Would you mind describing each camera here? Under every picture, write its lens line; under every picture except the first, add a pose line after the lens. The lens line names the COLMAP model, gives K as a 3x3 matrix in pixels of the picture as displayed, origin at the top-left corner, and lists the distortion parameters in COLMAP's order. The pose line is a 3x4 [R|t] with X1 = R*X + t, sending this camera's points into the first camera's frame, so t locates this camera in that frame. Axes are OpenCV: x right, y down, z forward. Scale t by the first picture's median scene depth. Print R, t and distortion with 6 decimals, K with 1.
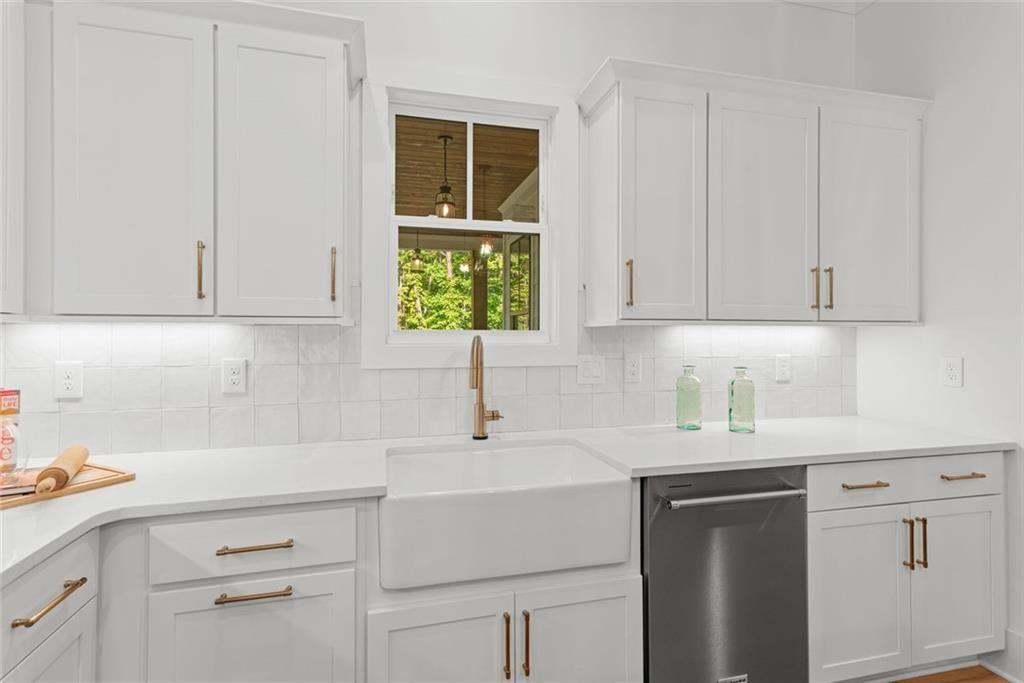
lens RADIAL K [[499.0, 0, 512.9], [0, 499.0, 333.1], [0, 0, 1]] dist [0.011285, 0.000072]
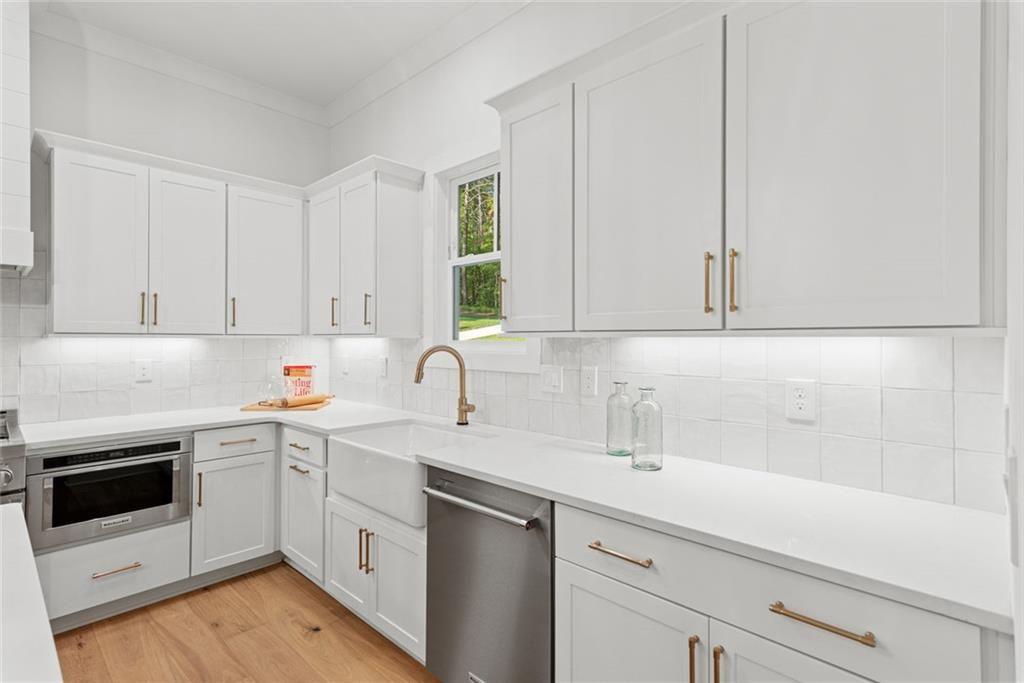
lens RADIAL K [[489.6, 0, 512.0], [0, 489.6, 341.5], [0, 0, 1]] dist [-0.012914, -0.000023]
pose [[0.535037, 0.005050, -0.844813, 1.012884], [-0.001084, 0.999985, 0.005291, -0.010991], [0.844828, -0.001915, 0.535035, 0.398853]]
